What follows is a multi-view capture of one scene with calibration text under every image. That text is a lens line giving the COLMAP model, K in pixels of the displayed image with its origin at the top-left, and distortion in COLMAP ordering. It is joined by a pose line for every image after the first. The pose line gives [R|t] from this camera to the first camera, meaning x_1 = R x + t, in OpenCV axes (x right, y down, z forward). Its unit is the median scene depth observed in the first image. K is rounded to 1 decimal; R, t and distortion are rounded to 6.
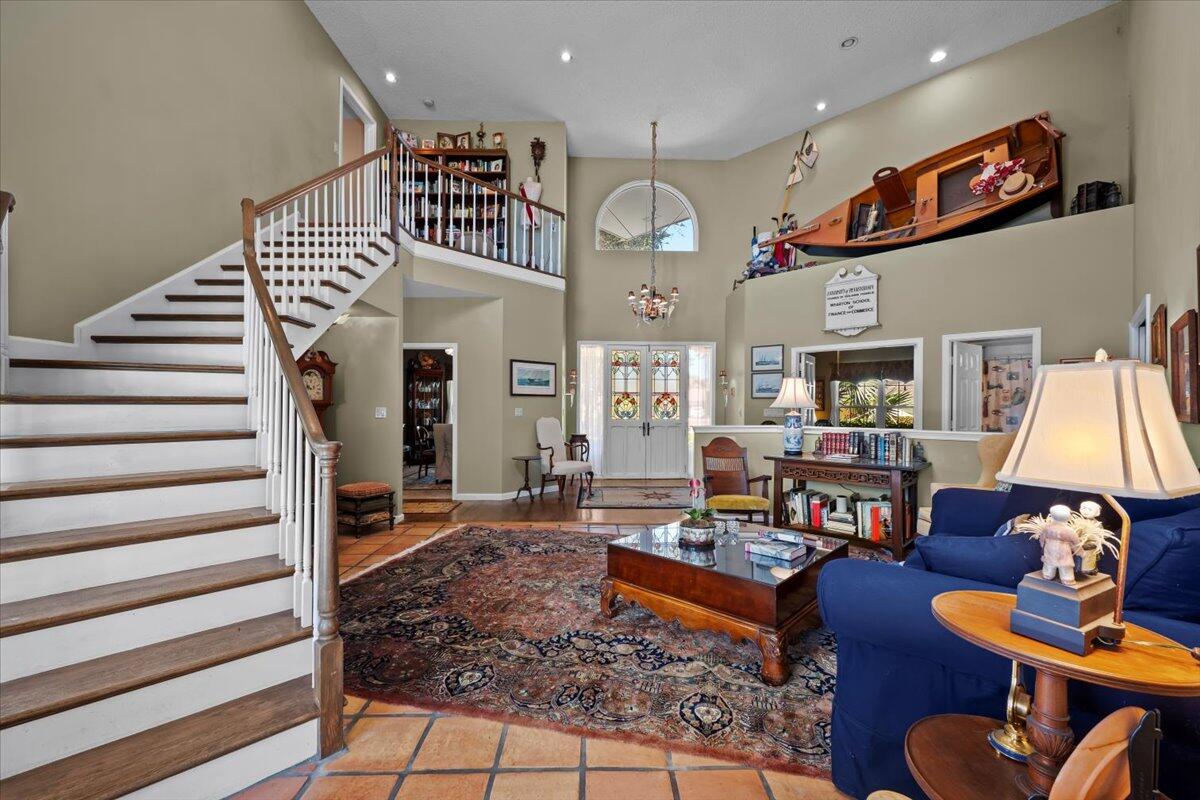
lens RADIAL K [[472.2, 0, 594.2], [0, 472.2, 403.0], [0, 0, 1]] dist [-0.000487, 0.000140]
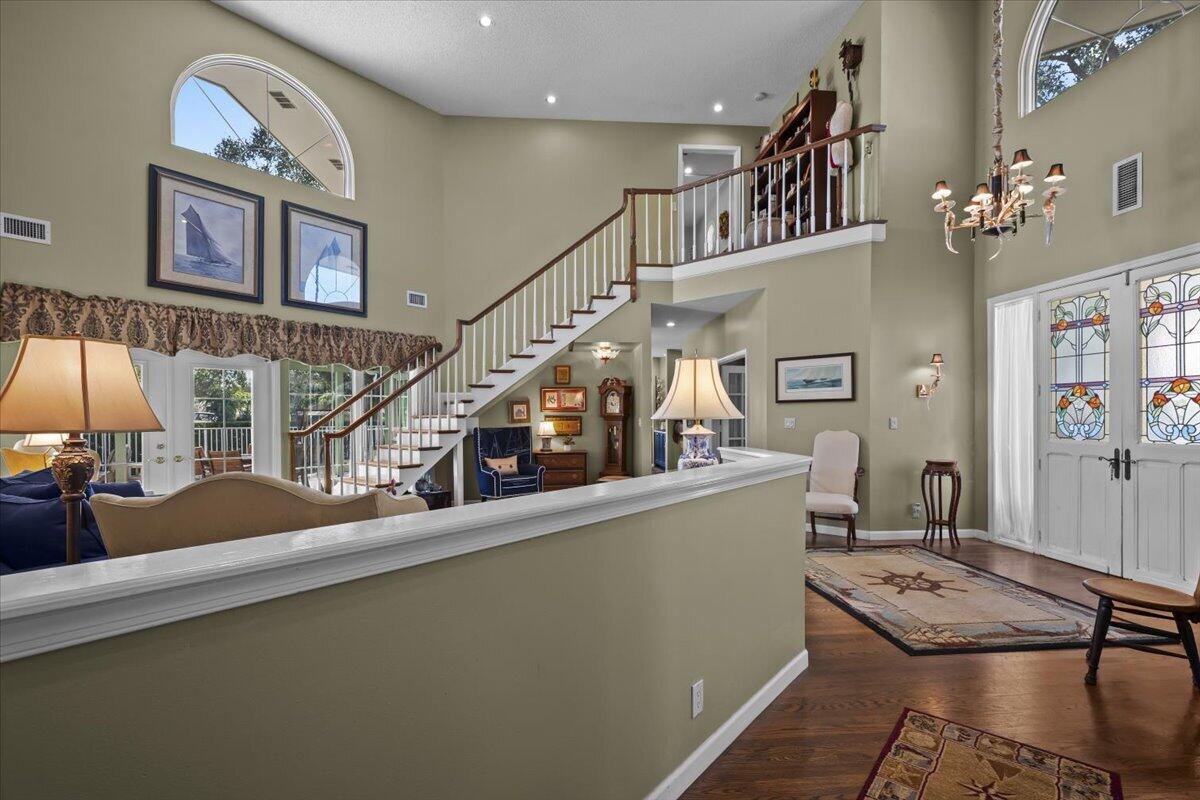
lens RADIAL K [[525.0, 0, 597.3], [0, 525.0, 421.7], [0, 0, 1]] dist [-0.000760, 0.000461]
pose [[0.067701, 0.001781, -0.997704, 0.558986], [0.010991, 0.999936, 0.002531, 0.009153], [0.997645, -0.011137, 0.067677, 0.482525]]
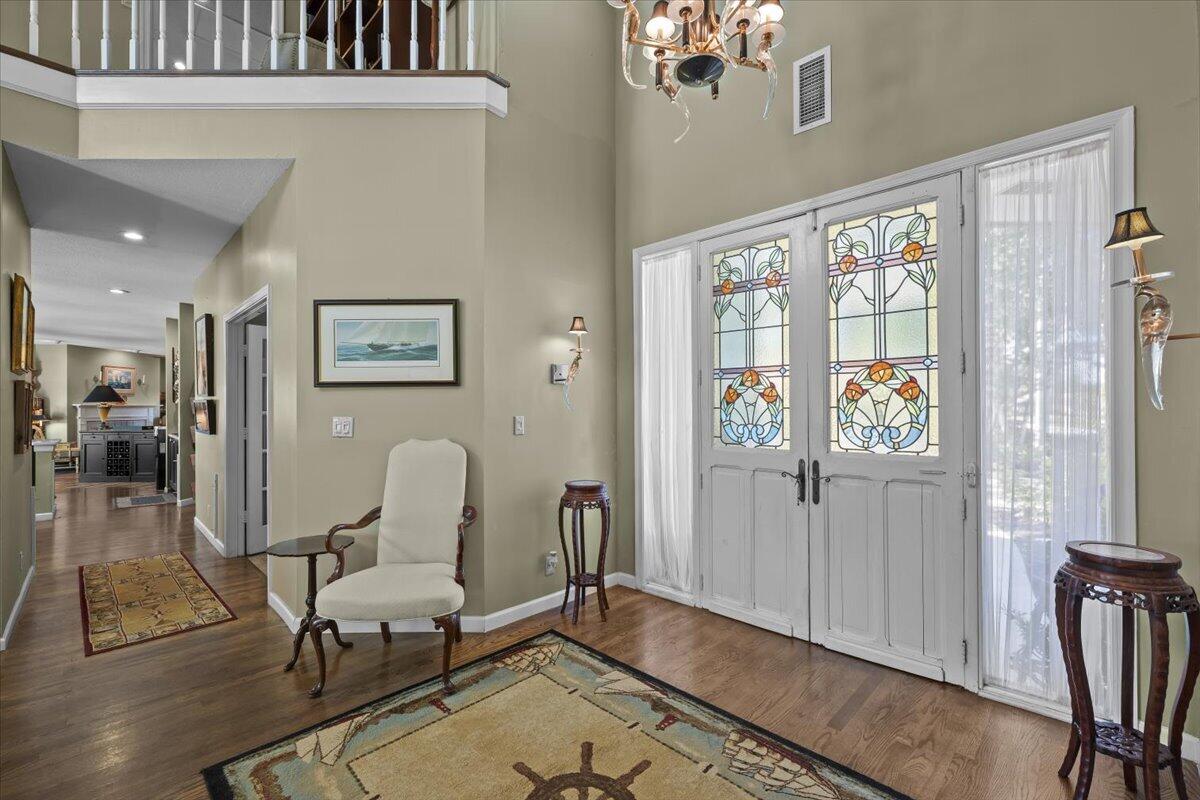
lens RADIAL K [[503.8, 0, 599.6], [0, 503.8, 410.0], [0, 0, 1]] dist [-0.000348, -0.000280]
pose [[0.704710, -0.009226, -0.709436, 0.247272], [0.011366, 0.999934, -0.001714, 0.006872], [0.709405, -0.006856, 0.704768, 0.668313]]
